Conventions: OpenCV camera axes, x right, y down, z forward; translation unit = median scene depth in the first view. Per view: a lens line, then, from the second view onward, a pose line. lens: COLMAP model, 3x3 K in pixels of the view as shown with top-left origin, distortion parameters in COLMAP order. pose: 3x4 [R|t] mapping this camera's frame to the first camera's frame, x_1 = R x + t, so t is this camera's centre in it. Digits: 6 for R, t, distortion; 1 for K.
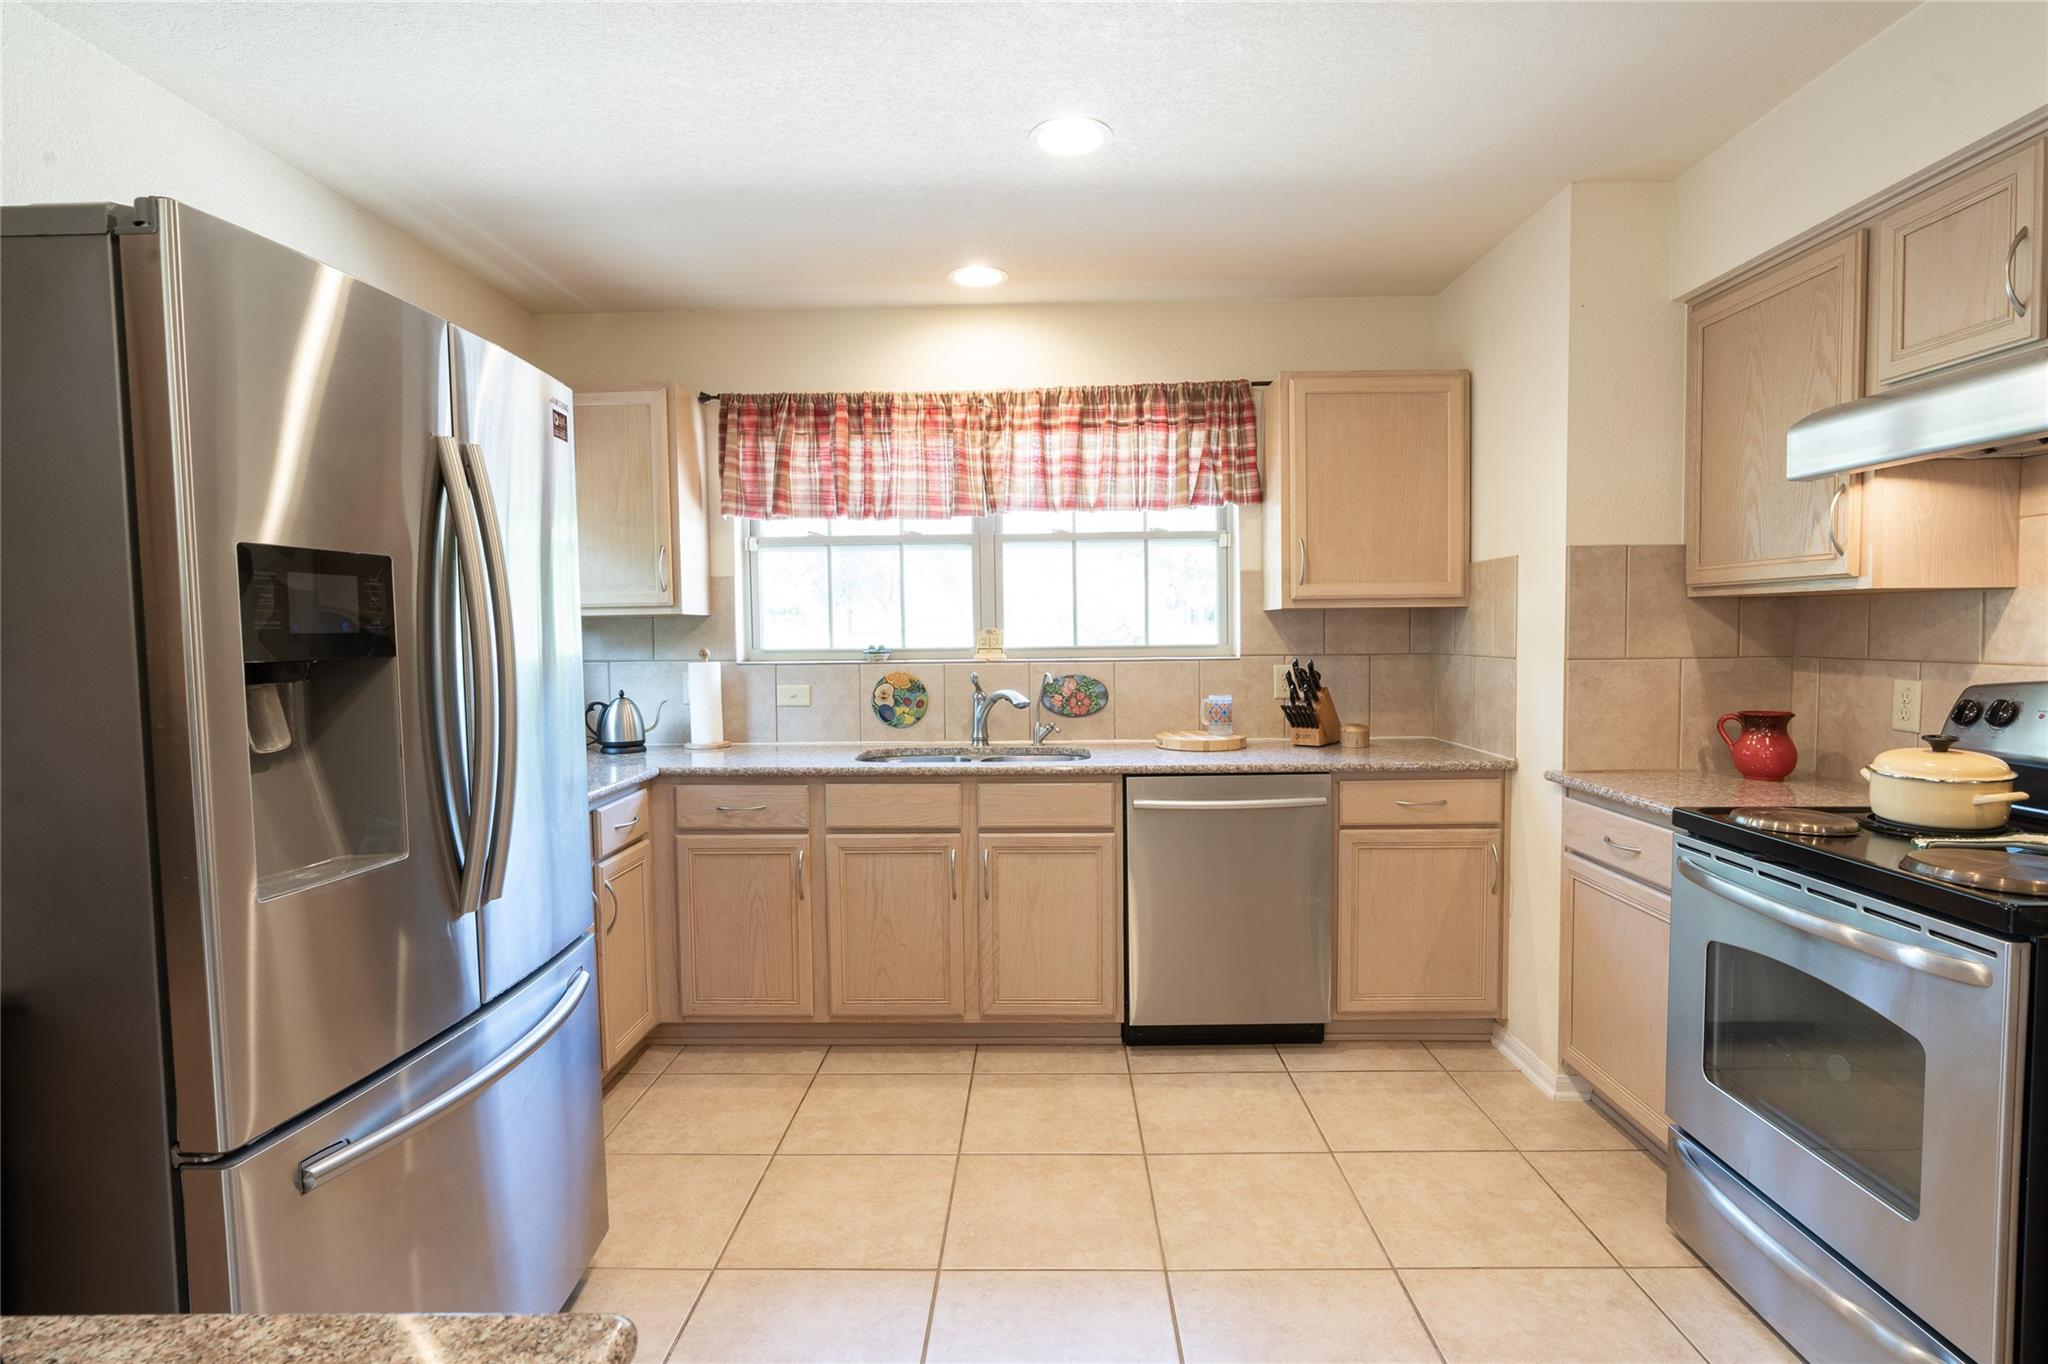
lens RADIAL K [[1039.2, 0, 1024.0], [0, 1039.2, 682.0], [0, 0, 1]] dist [-0.036894, 0.018201]
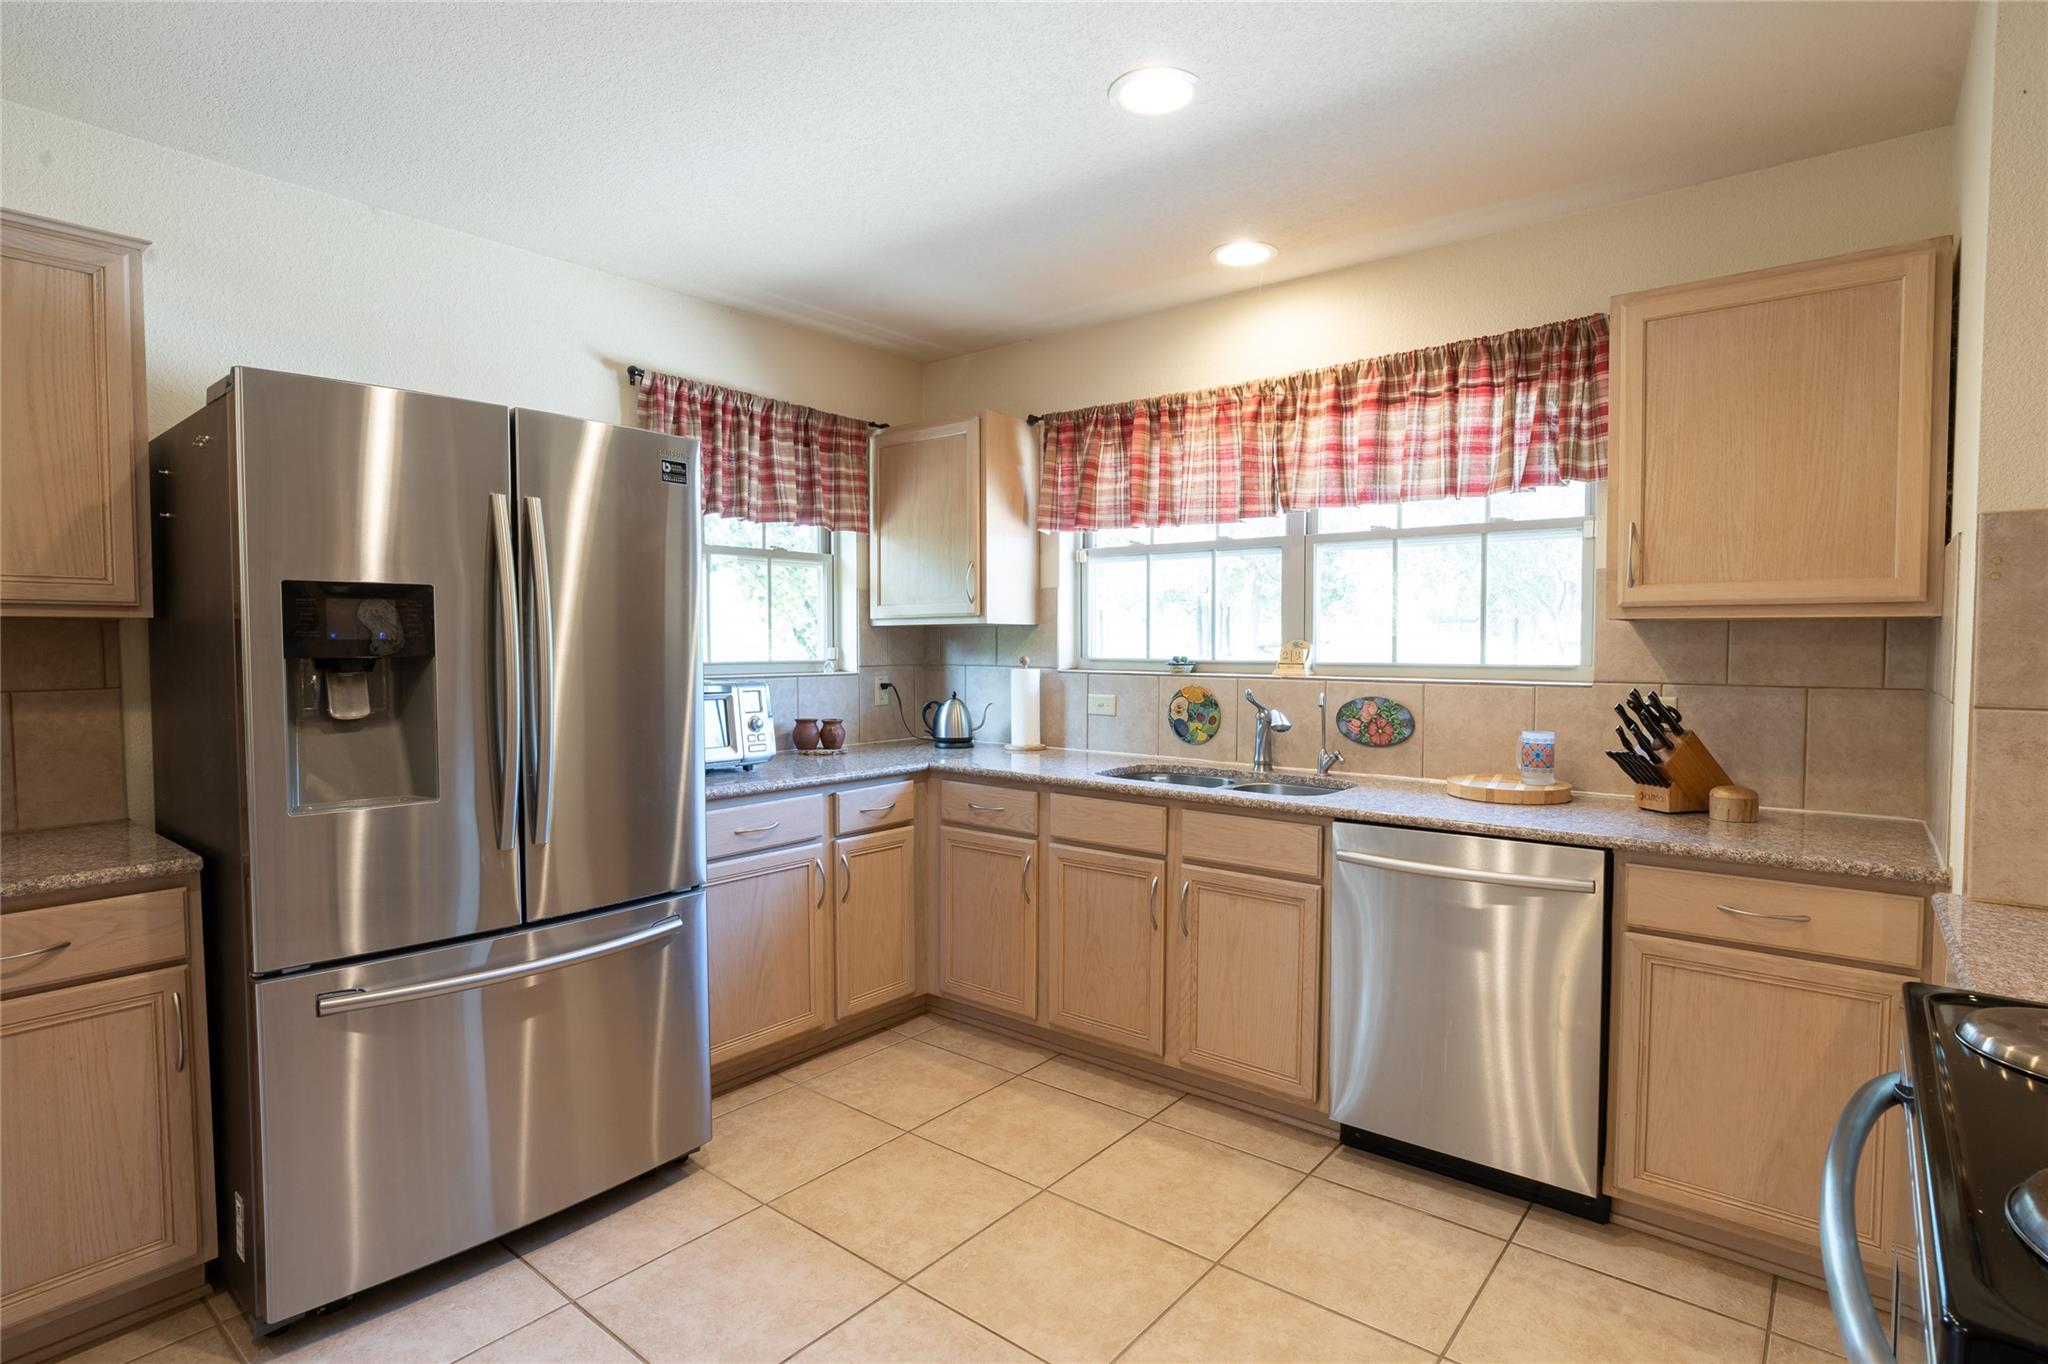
lens RADIAL K [[1039.2, 0, 1024.0], [0, 1039.2, 682.0], [0, 0, 1]] dist [-0.036894, 0.018201]
pose [[0.783932, 0.037961, -0.619685, 0.356436], [-0.042198, 0.999079, 0.007820, -0.014042], [0.619410, 0.020019, 0.784812, 0.163904]]
